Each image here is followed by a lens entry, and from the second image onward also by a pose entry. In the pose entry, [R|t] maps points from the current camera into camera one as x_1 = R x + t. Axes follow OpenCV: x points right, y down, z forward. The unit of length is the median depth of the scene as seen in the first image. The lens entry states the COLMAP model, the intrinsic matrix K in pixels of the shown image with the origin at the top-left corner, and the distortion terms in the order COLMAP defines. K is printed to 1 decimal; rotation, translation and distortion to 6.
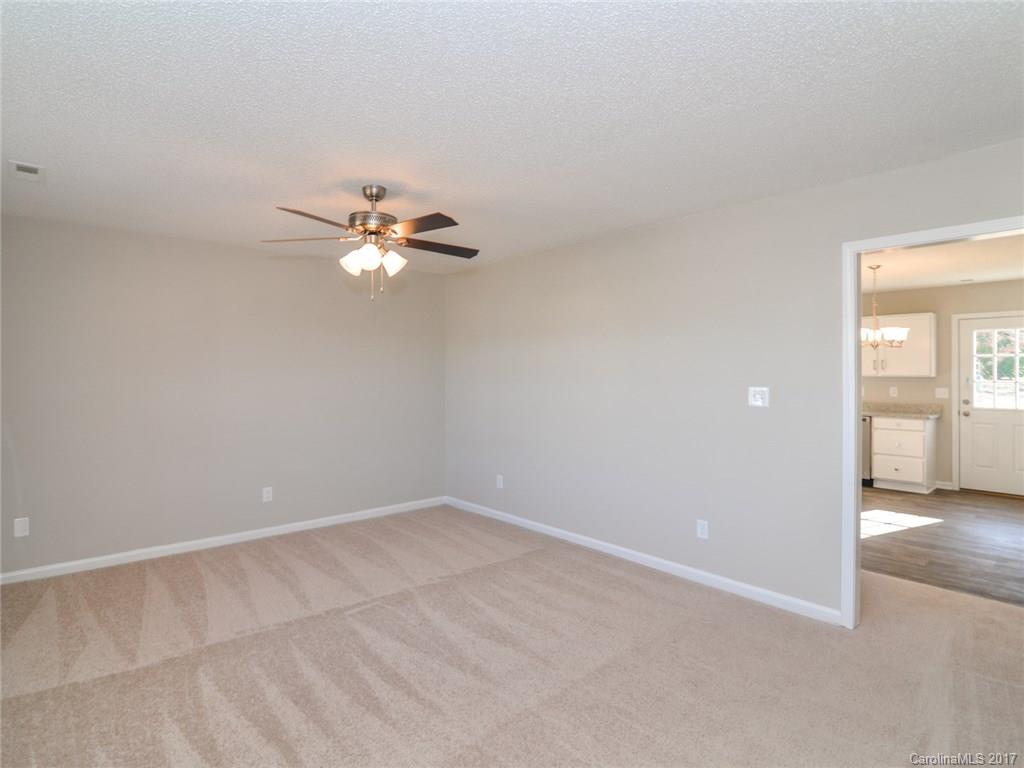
lens RADIAL K [[537.0, 0, 512.0], [0, 537.0, 384.0], [0, 0, 1]] dist [-0.017261, 0.000071]
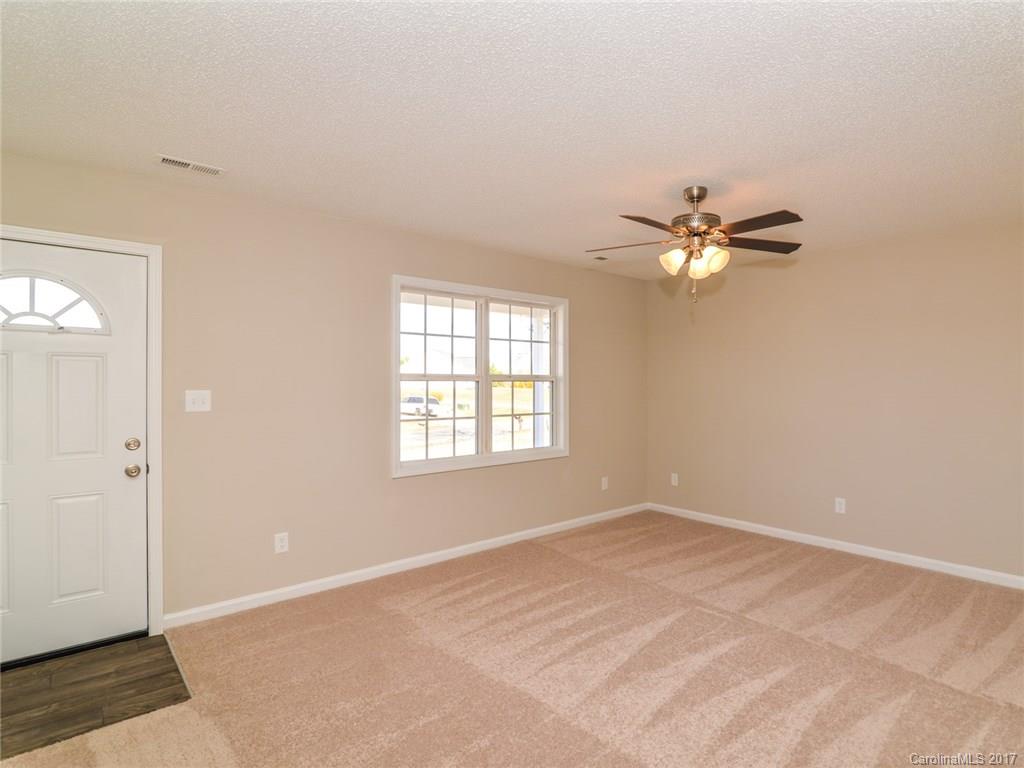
lens RADIAL K [[537.0, 0, 512.0], [0, 537.0, 384.0], [0, 0, 1]] dist [-0.017261, 0.000071]
pose [[-0.020819, 0.004465, -0.999773, 0.728624], [-0.011192, 0.999926, 0.004699, -0.005473], [0.999721, 0.011287, -0.020767, 0.656900]]
